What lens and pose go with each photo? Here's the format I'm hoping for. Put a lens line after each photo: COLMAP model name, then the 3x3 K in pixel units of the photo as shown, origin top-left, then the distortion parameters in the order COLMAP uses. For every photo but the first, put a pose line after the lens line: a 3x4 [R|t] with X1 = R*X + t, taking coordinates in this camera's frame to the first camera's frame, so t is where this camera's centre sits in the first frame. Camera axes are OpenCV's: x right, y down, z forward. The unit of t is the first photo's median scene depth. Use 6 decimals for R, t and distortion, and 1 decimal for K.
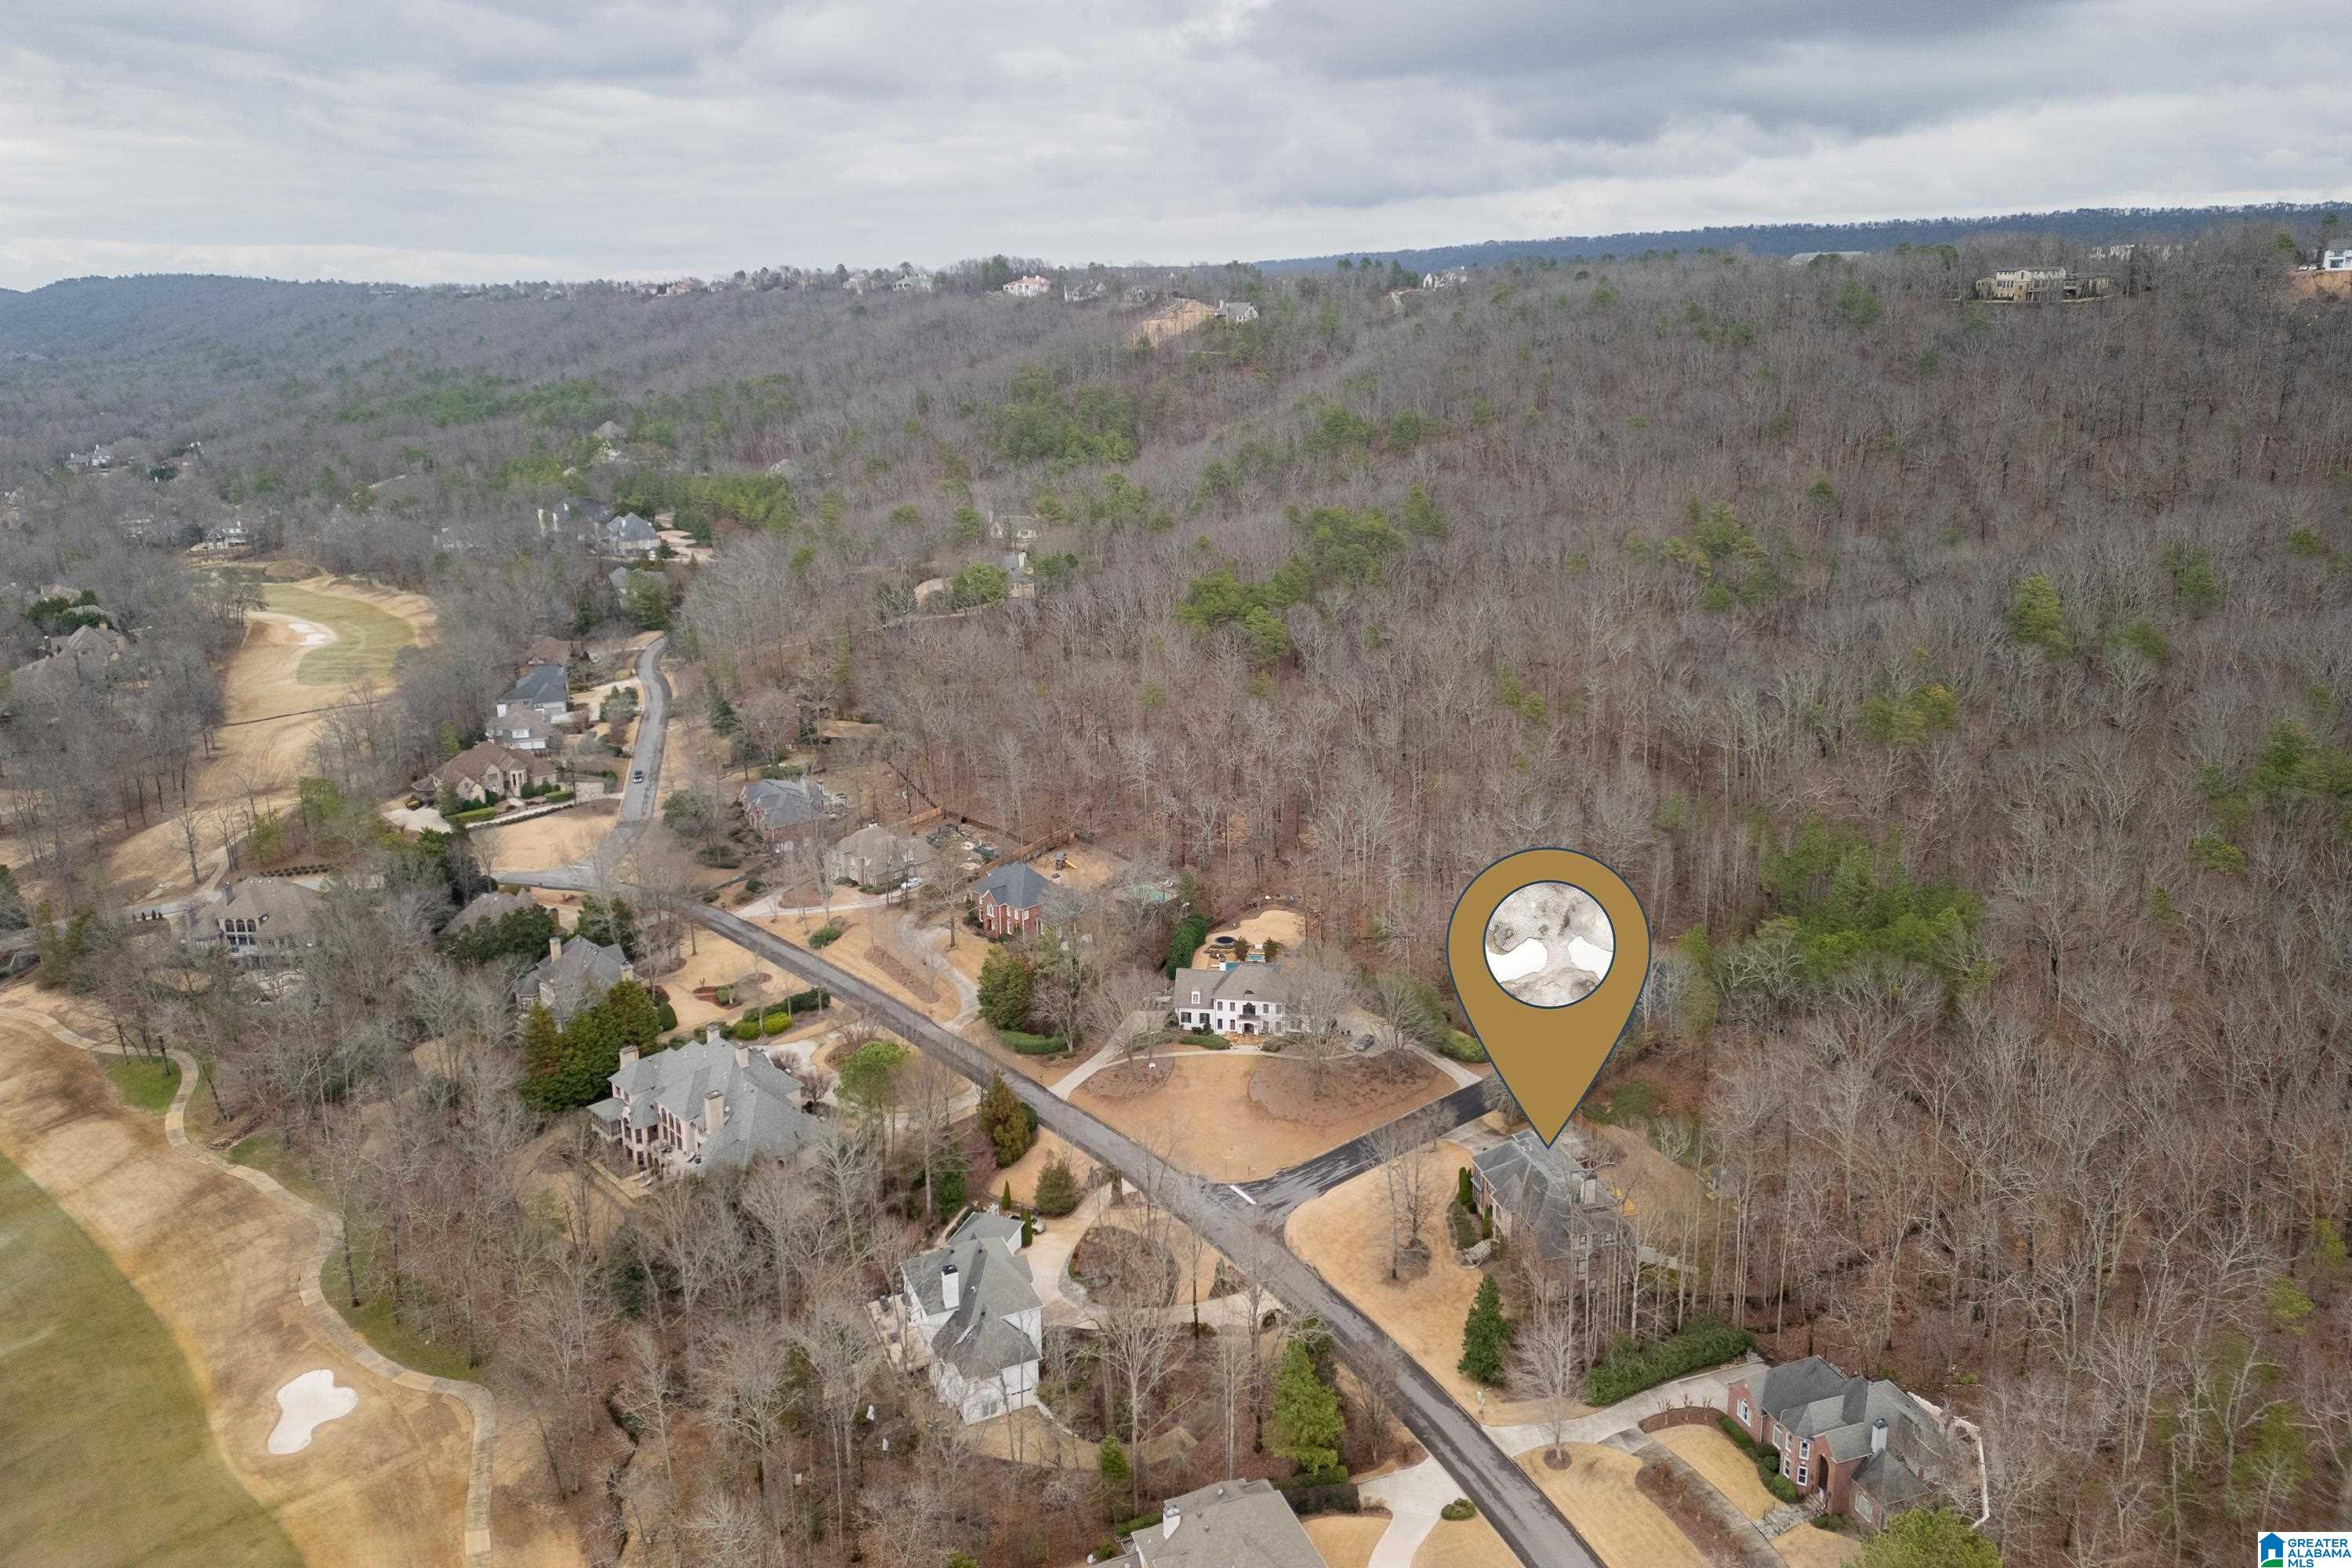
lens RADIAL K [[1658.5, 0, 1180.6], [0, 1658.5, 792.6], [0, 0, 1]] dist [0.051092, -0.031127]
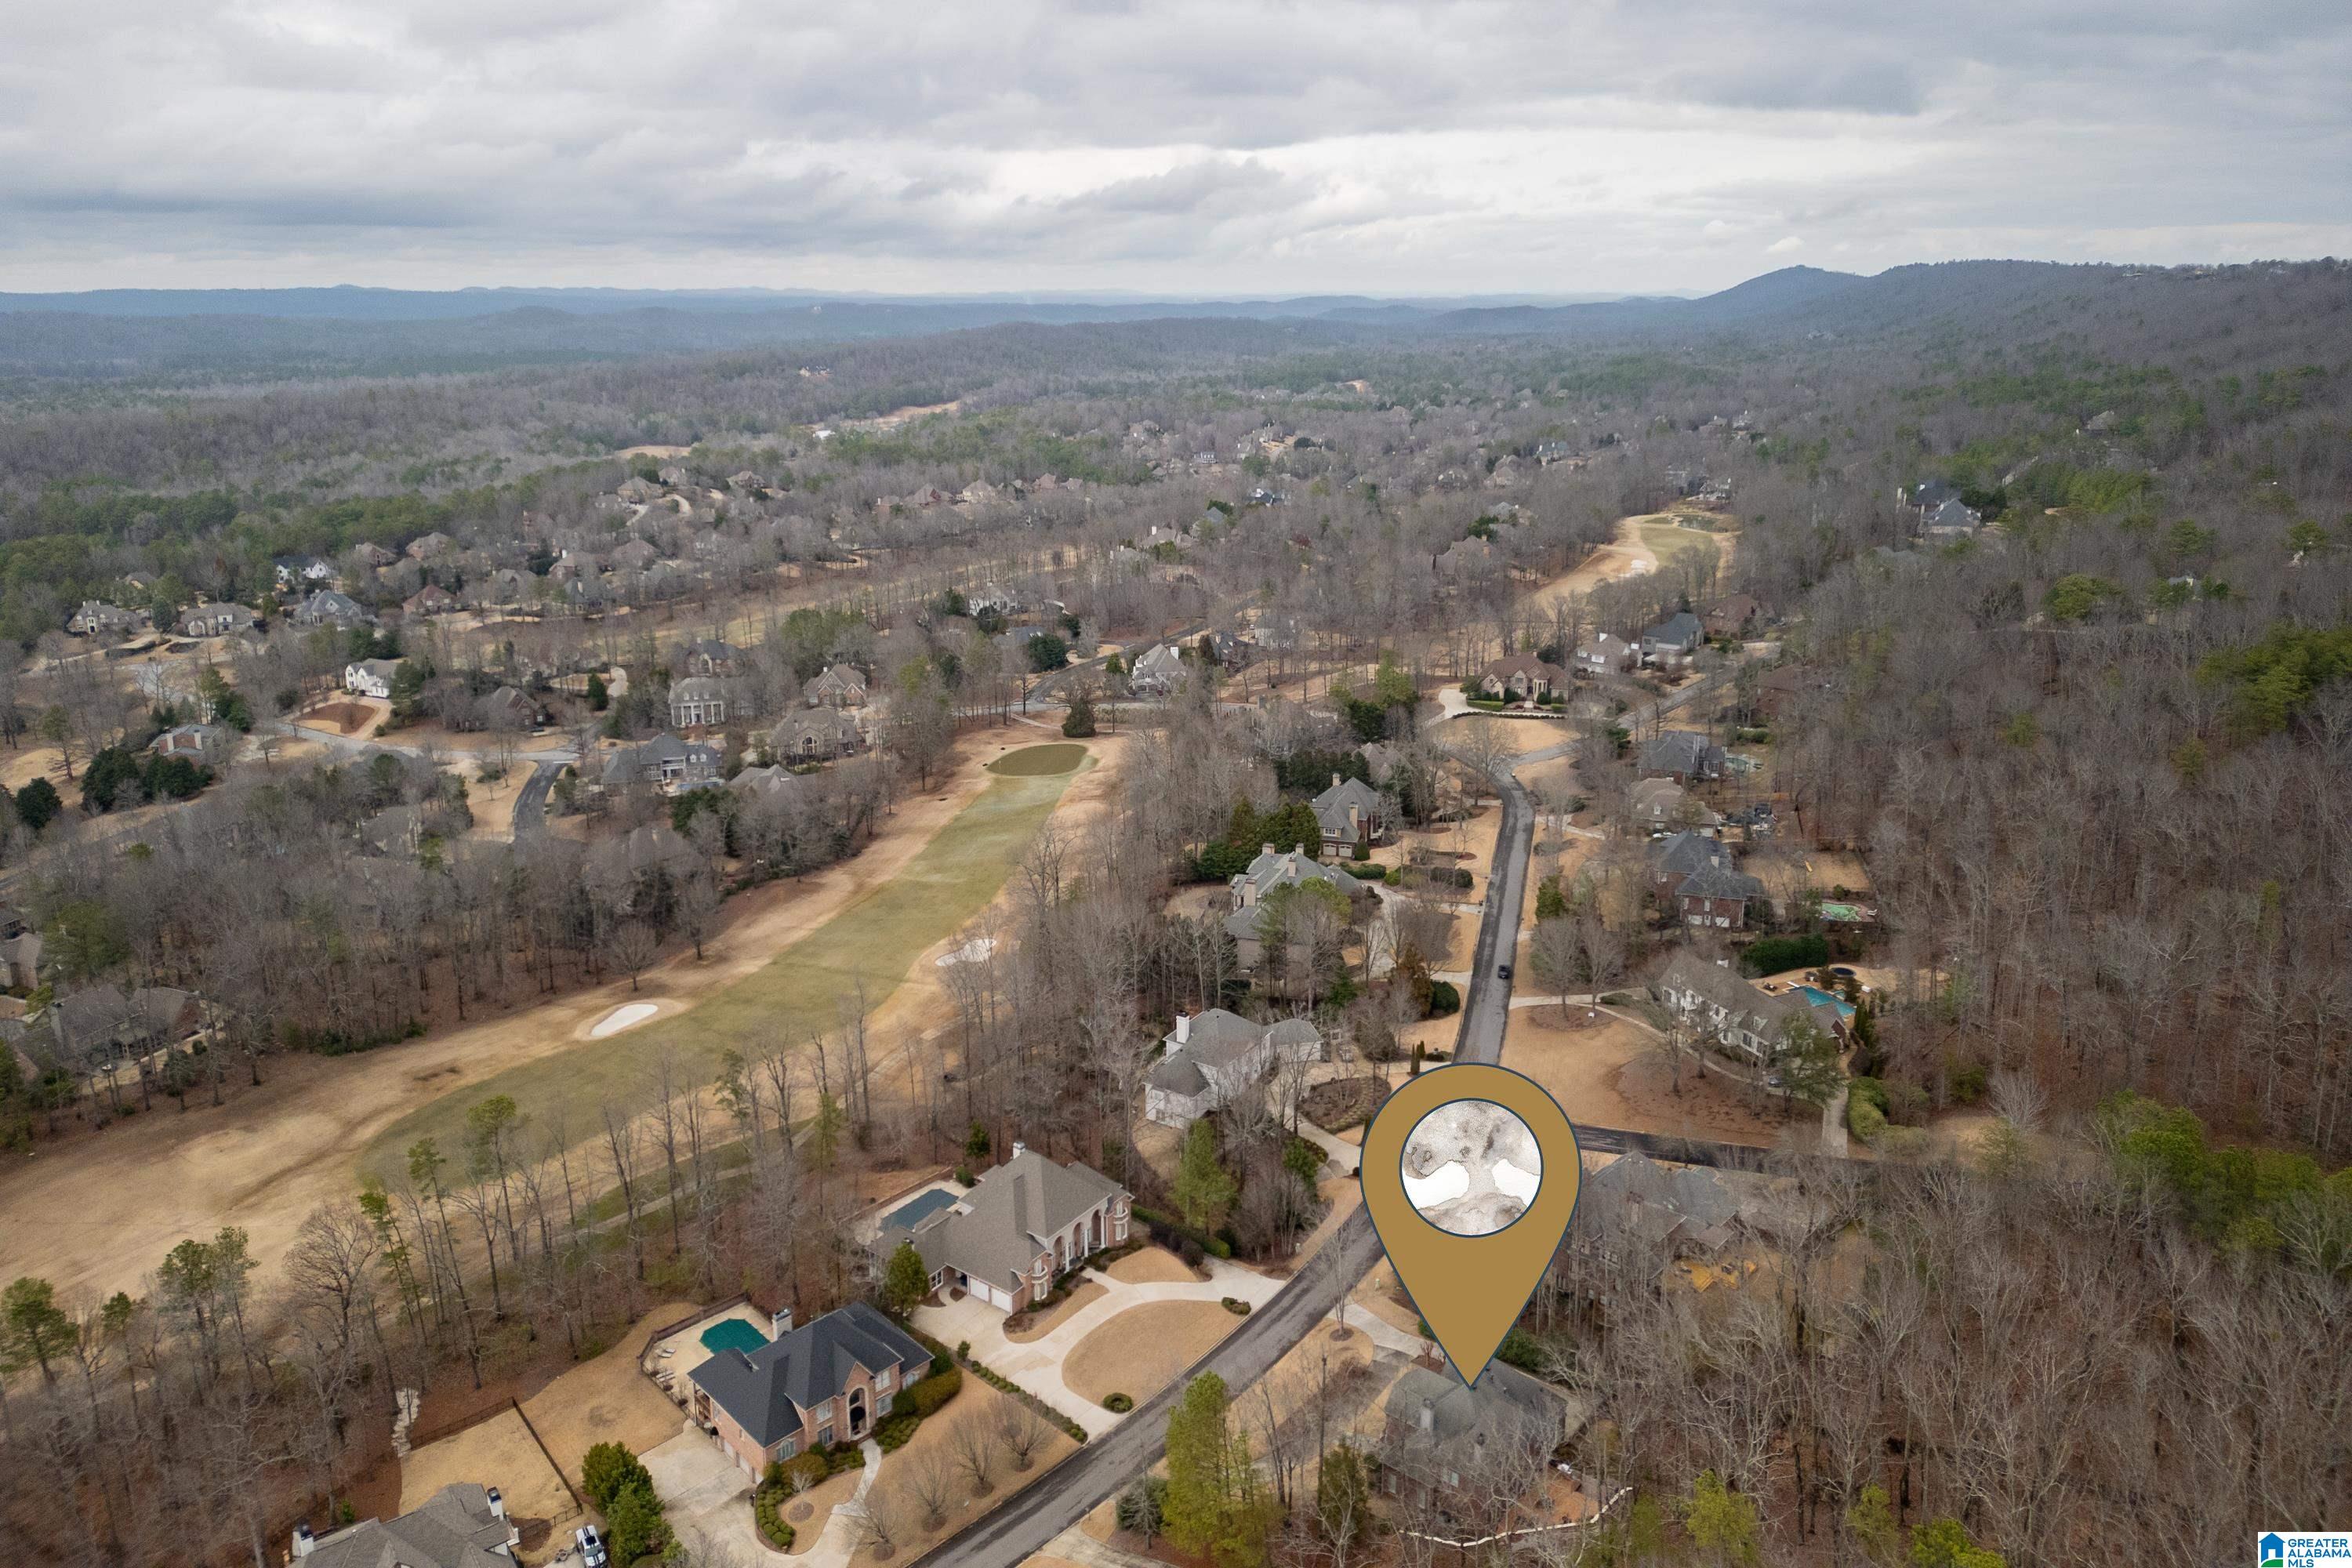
lens RADIAL K [[1658.5, 0, 1184.8], [0, 1658.5, 779.4], [0, 0, 1]] dist [0.051092, -0.031127]
pose [[0.520350, 0.258905, -0.813759, 0.490281], [-0.255181, 0.956534, 0.141157, -0.049993], [0.814935, 0.134205, 0.563800, 0.099402]]
